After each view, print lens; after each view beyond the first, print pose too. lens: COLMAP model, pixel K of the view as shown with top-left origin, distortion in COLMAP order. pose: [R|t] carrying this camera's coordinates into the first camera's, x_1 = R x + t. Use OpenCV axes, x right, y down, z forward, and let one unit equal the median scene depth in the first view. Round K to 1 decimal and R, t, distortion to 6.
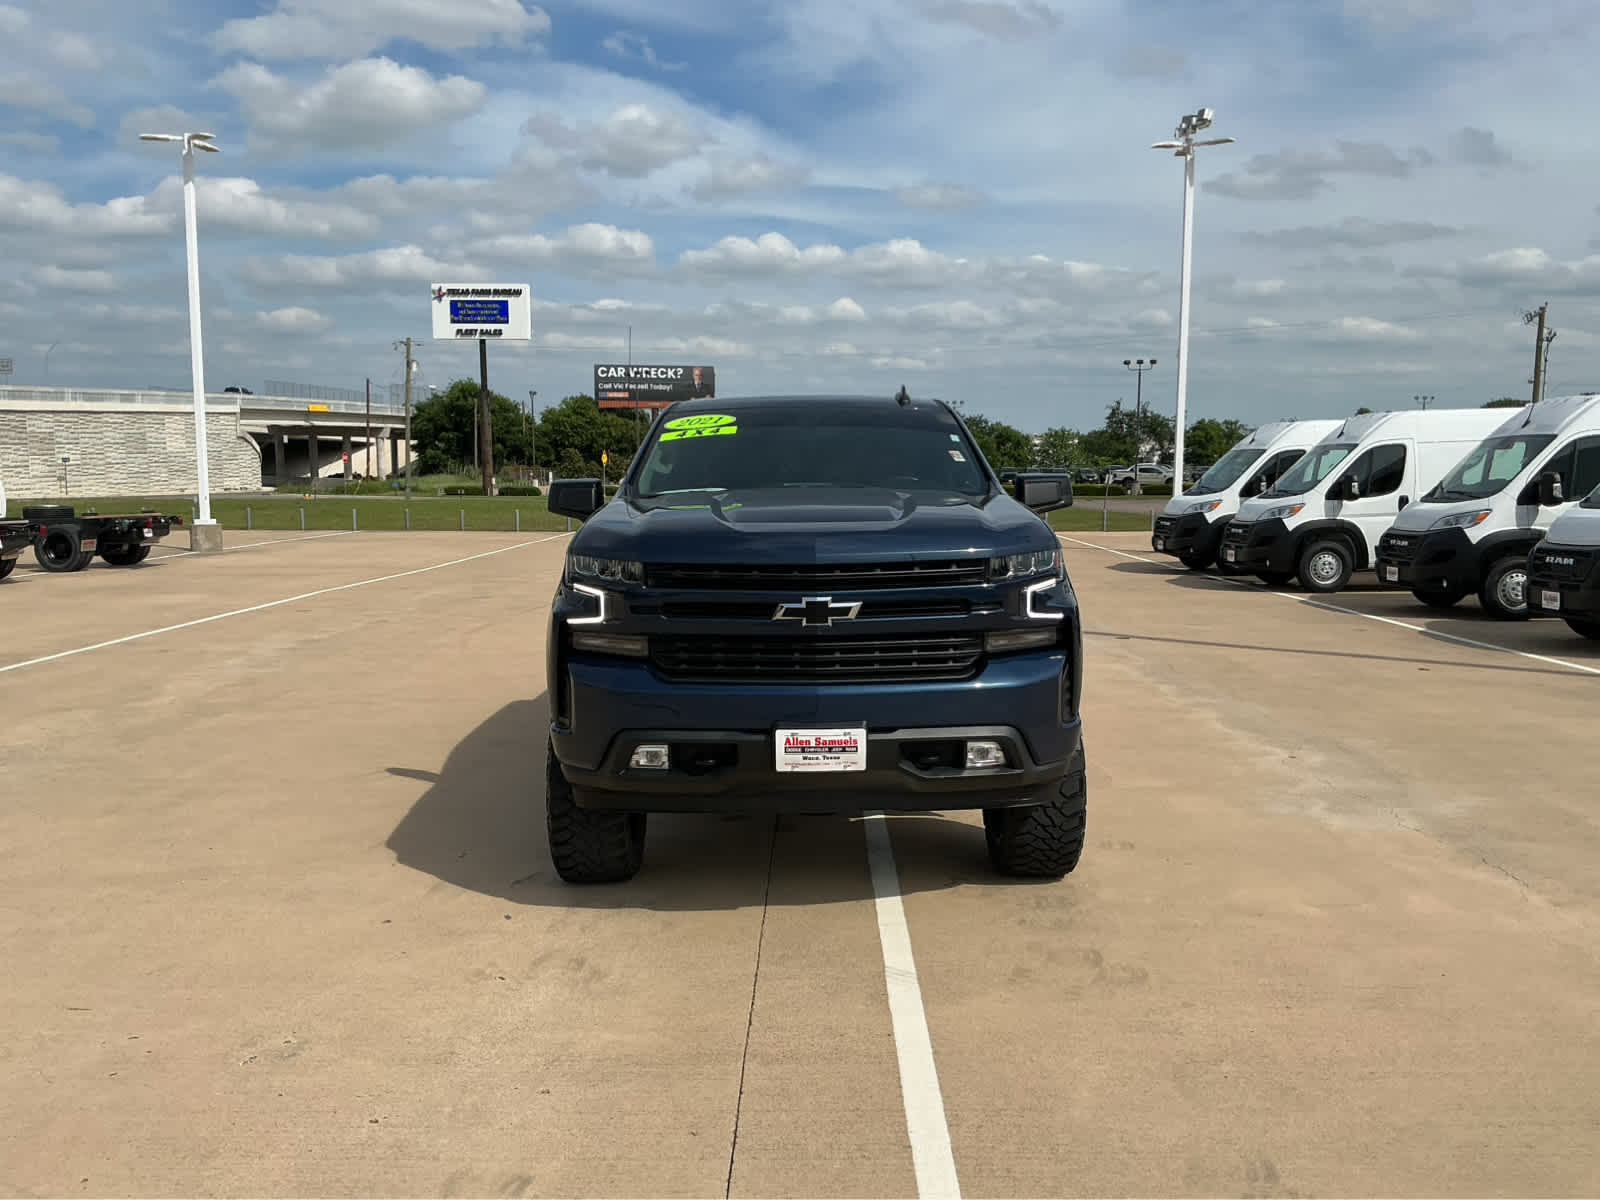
lens RADIAL K [[1311.3, 0, 826.4], [0, 1311.3, 599.3], [0, 0, 1]] dist [0.123898, -0.244913]
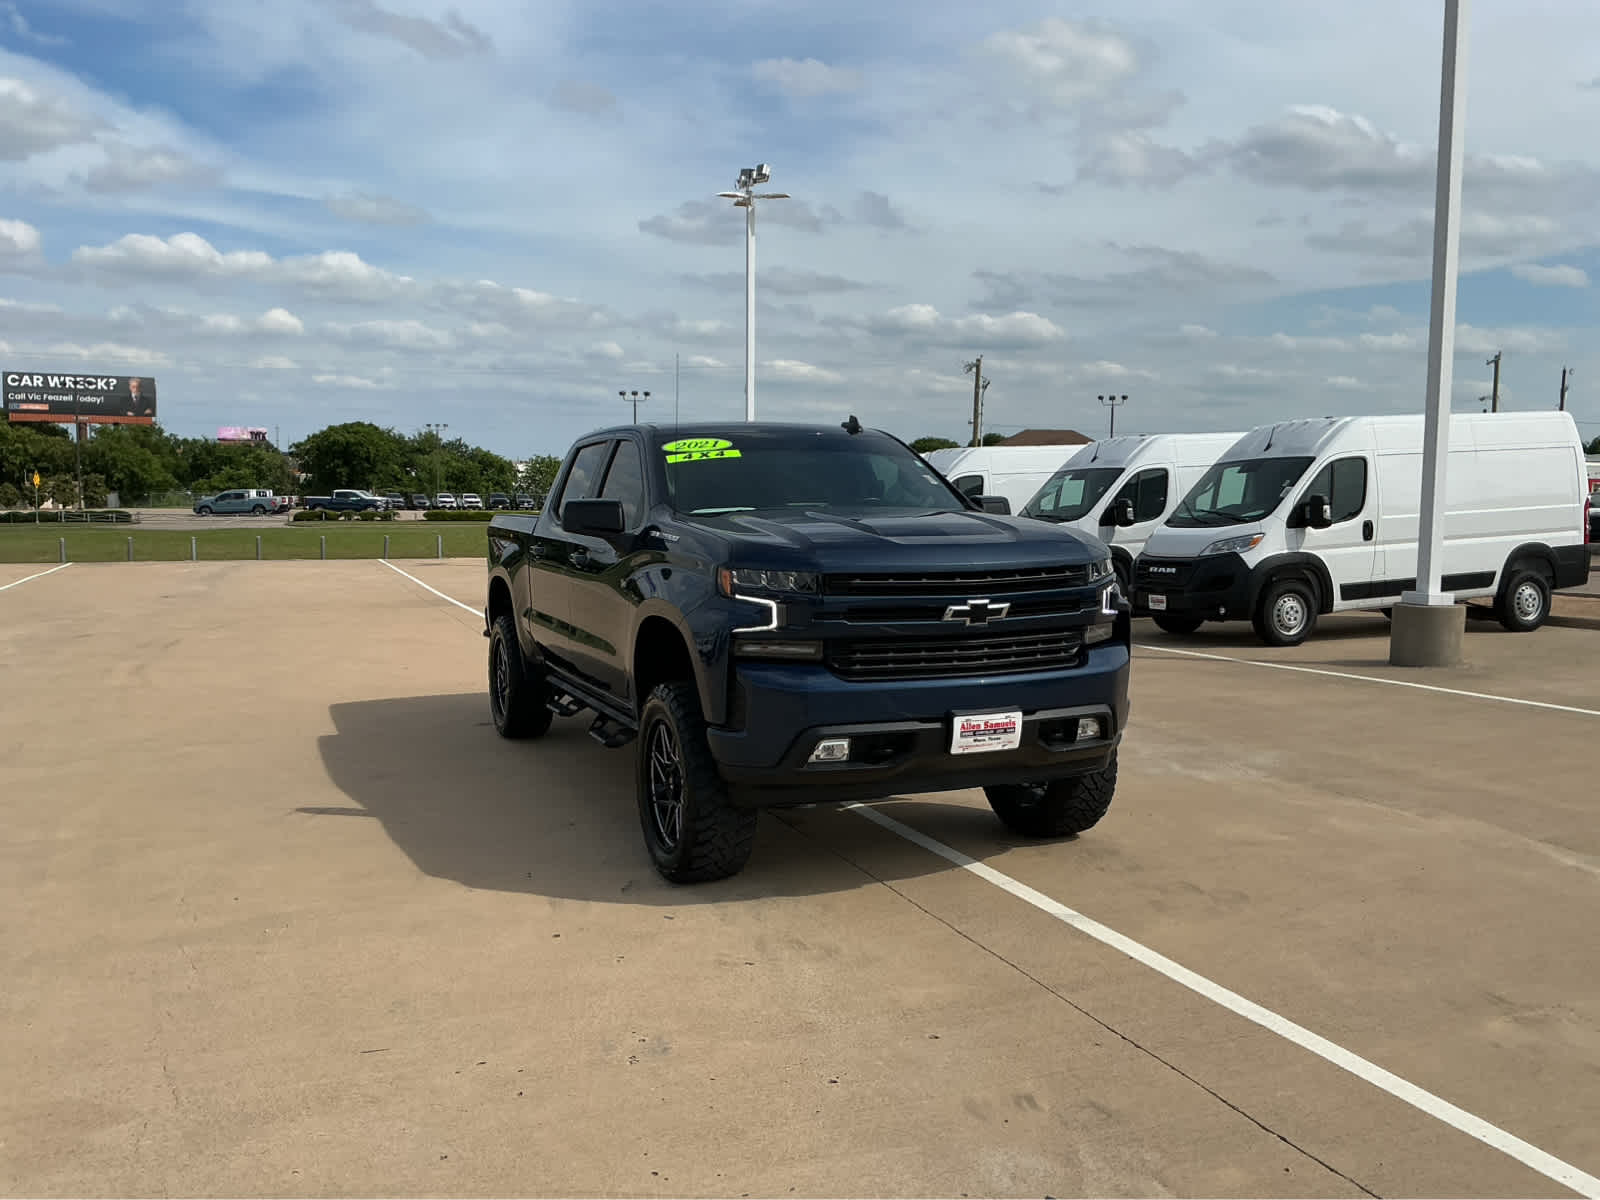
lens RADIAL K [[1319.7, 0, 791.1], [0, 1319.7, 598.9], [0, 0, 1]] dist [0.117221, -0.218212]
pose [[0.921931, -0.025914, 0.386485, -0.122179], [0.034018, 0.999321, -0.014142, 0.001673], [-0.385857, 0.026185, 0.922187, -0.001301]]
